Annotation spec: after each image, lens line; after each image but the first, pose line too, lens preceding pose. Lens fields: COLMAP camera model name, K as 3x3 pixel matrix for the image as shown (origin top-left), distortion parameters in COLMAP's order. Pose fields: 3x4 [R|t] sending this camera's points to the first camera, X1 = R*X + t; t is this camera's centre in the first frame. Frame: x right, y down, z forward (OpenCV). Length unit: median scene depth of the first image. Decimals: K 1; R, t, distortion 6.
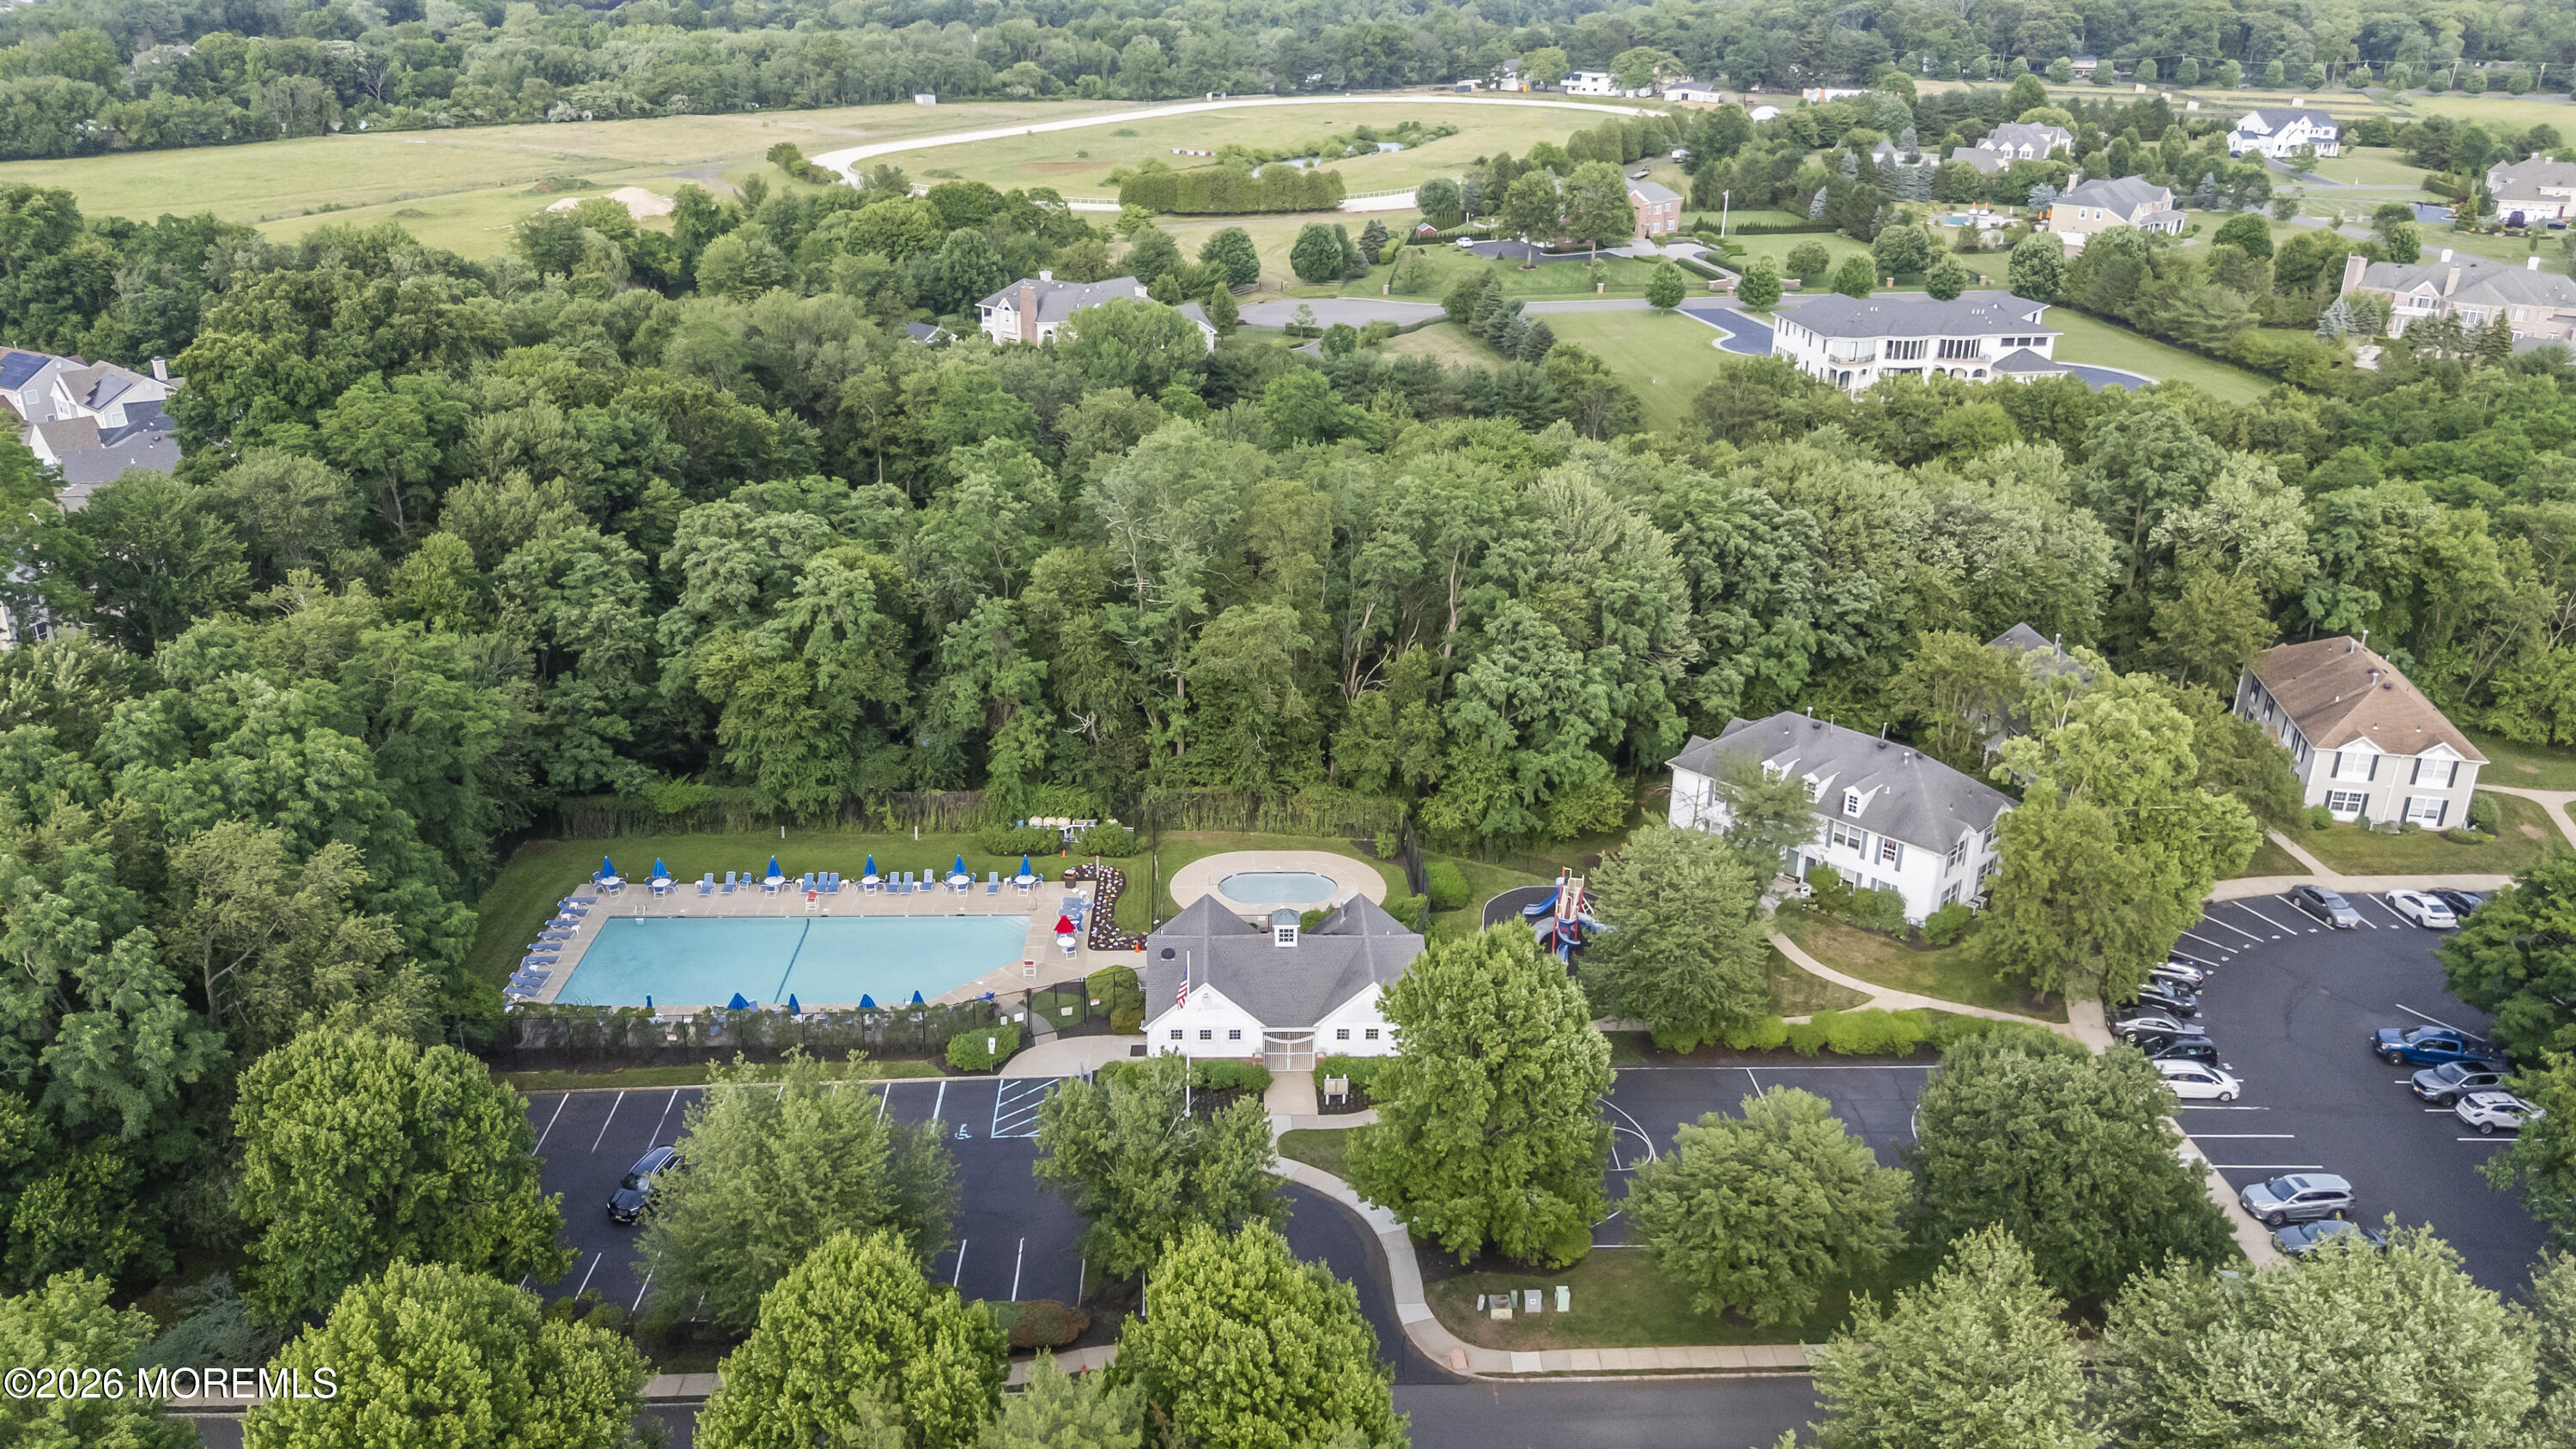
lens RADIAL K [[1898.8, 0, 1285.8], [0, 1898.8, 732.3], [0, 0, 1]] dist [0.087957, -0.076461]
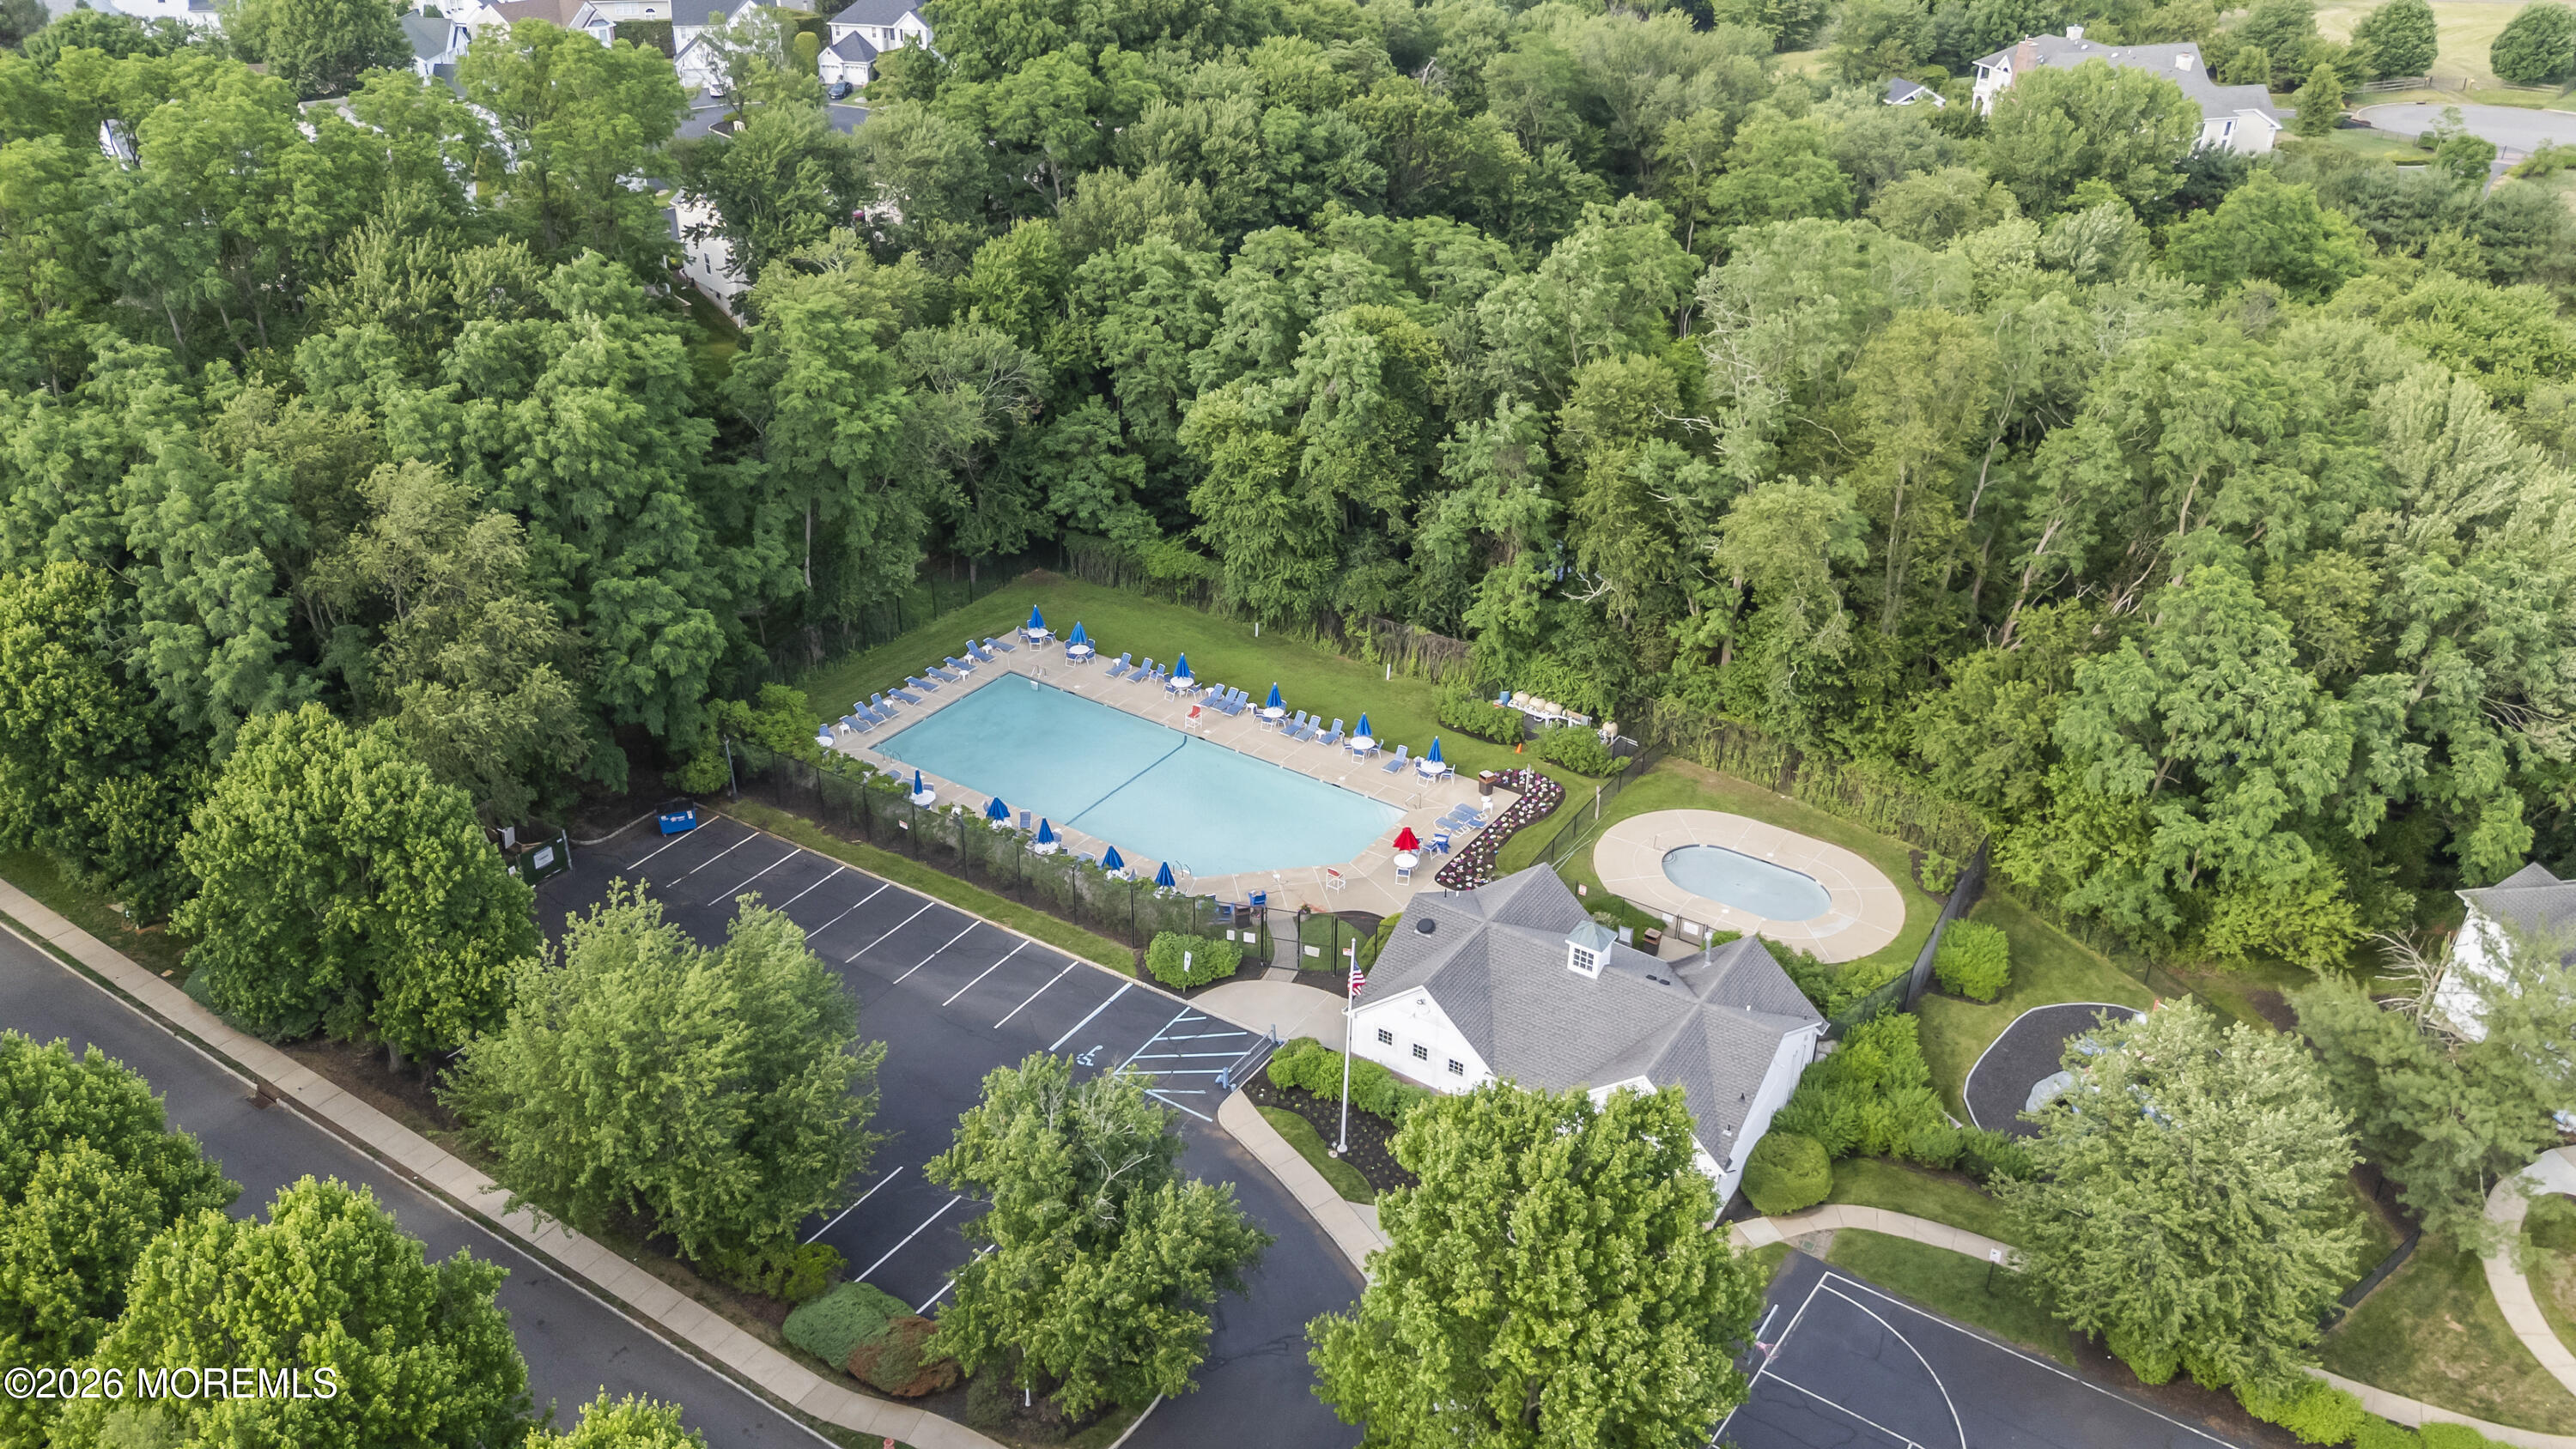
lens RADIAL K [[1898.8, 0, 1285.8], [0, 1898.8, 732.3], [0, 0, 1]] dist [0.087957, -0.076461]
pose [[0.815466, 0.284091, -0.504289, 0.196692], [-0.226181, 0.958390, 0.174159, -0.056645], [0.532782, -0.027960, 0.845790, 0.295162]]
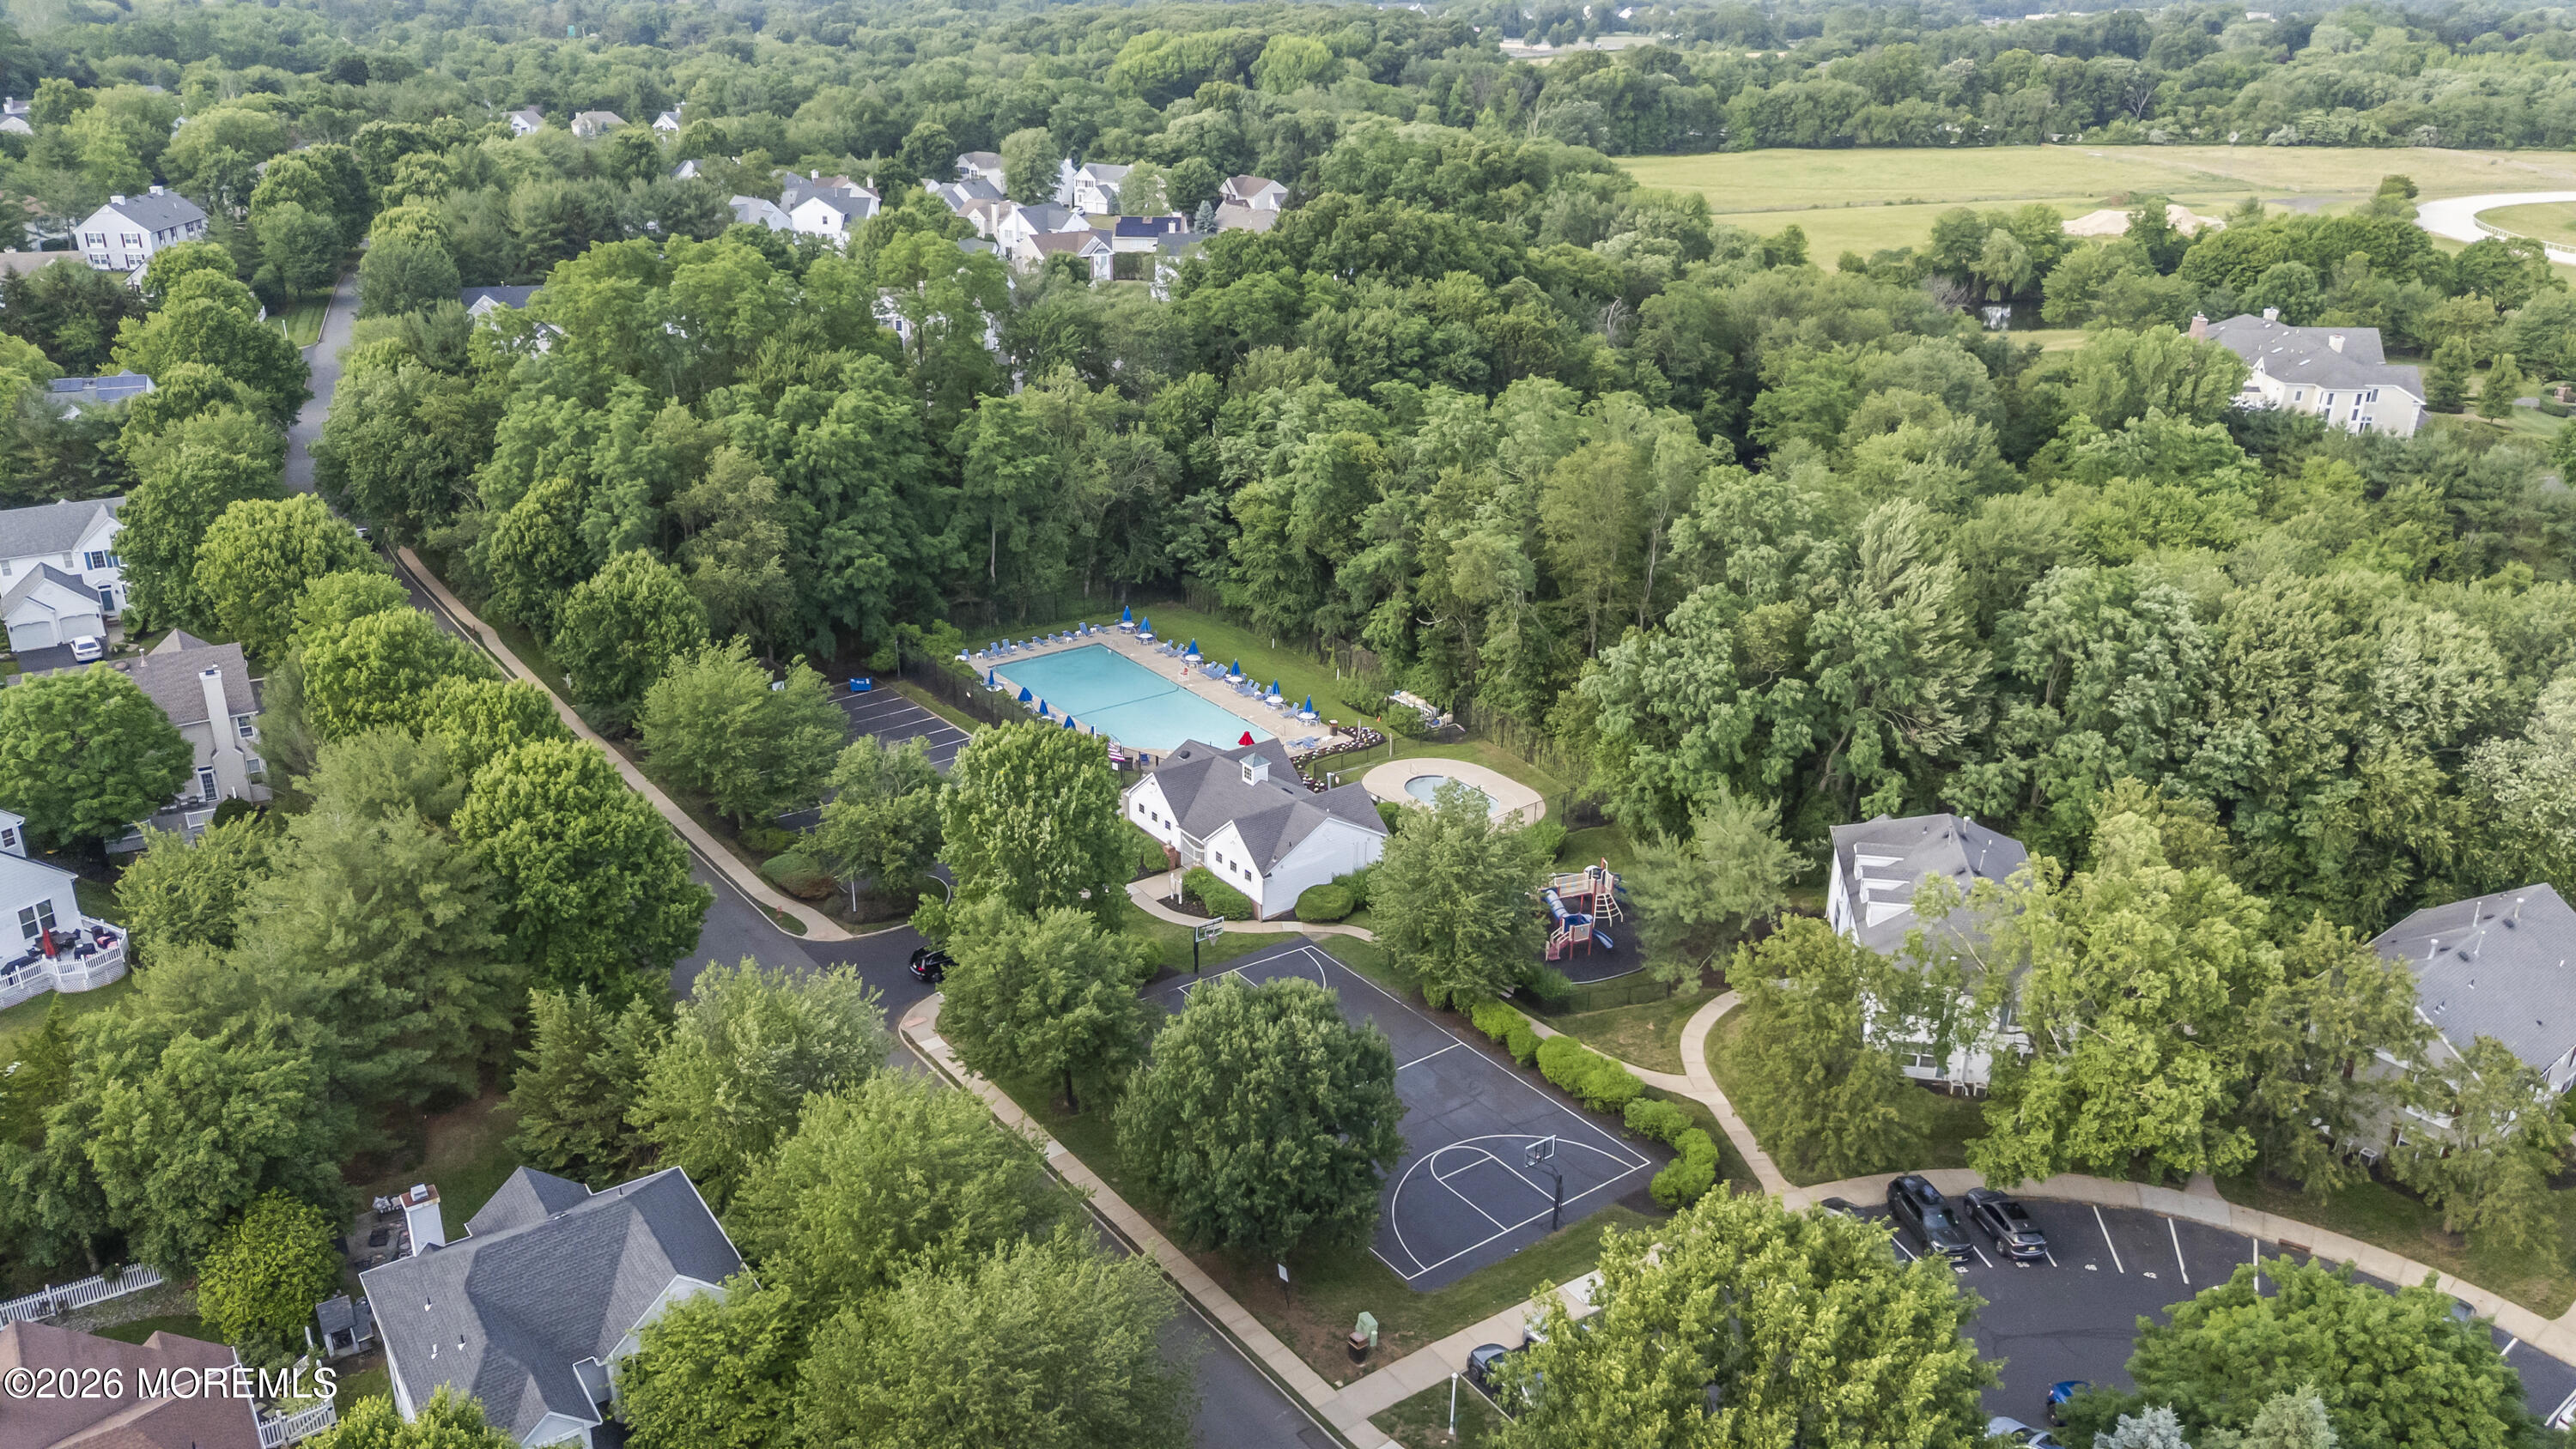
lens RADIAL K [[1898.8, 0, 1285.8], [0, 1898.8, 732.3], [0, 0, 1]] dist [0.087957, -0.076461]
pose [[0.577919, 0.306544, -0.756334, 0.736913], [-0.317278, 0.938261, 0.137846, -0.070782], [0.751894, 0.160304, 0.639498, 0.217064]]
